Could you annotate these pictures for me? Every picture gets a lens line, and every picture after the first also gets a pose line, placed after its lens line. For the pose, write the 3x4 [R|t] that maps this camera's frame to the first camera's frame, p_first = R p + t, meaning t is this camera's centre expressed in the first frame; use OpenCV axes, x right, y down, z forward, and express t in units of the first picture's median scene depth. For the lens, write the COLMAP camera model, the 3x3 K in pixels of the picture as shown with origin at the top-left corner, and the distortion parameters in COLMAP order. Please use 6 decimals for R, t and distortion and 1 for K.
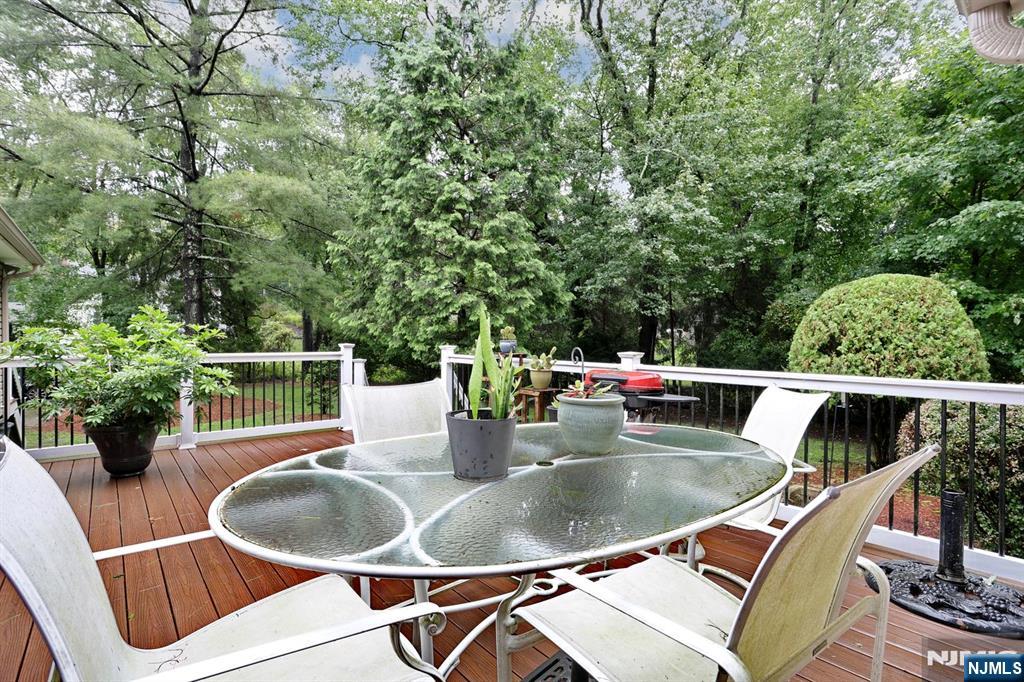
lens RADIAL K [[499.4, 0, 506.6], [0, 499.4, 339.5], [0, 0, 1]] dist [-0.077029, 0.034466]
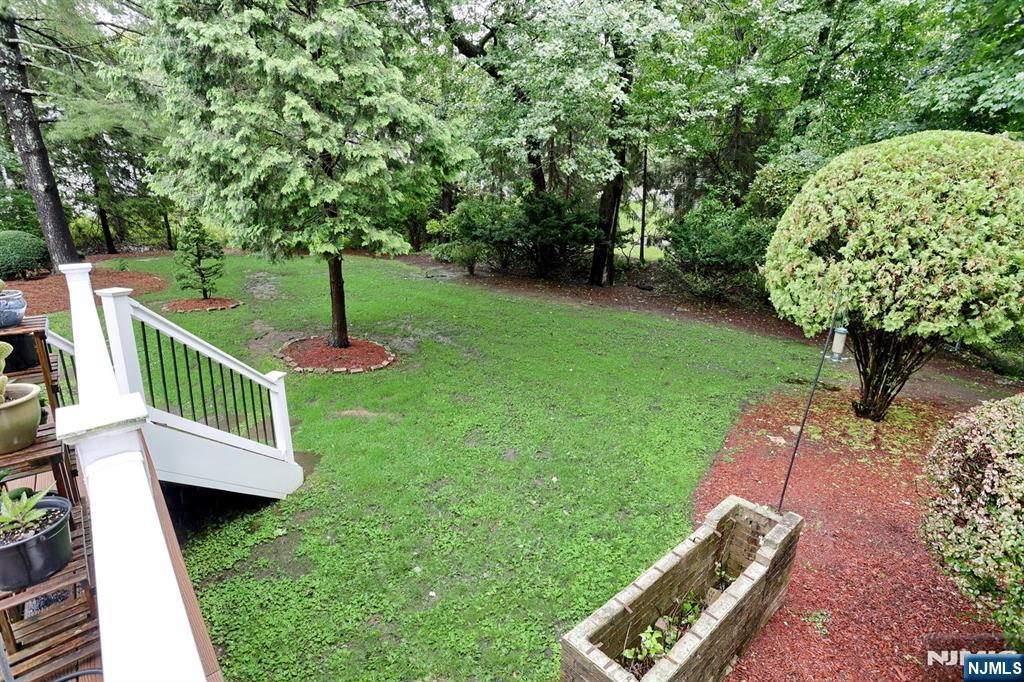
lens RADIAL K [[491.1, 0, 508.8], [0, 491.1, 337.7], [0, 0, 1]] dist [-0.066702, 0.026300]
pose [[0.999609, 0.010670, 0.025843, 0.202122], [-0.017509, 0.959516, 0.281110, -0.037777], [-0.021797, -0.281453, 0.959327, 0.327755]]
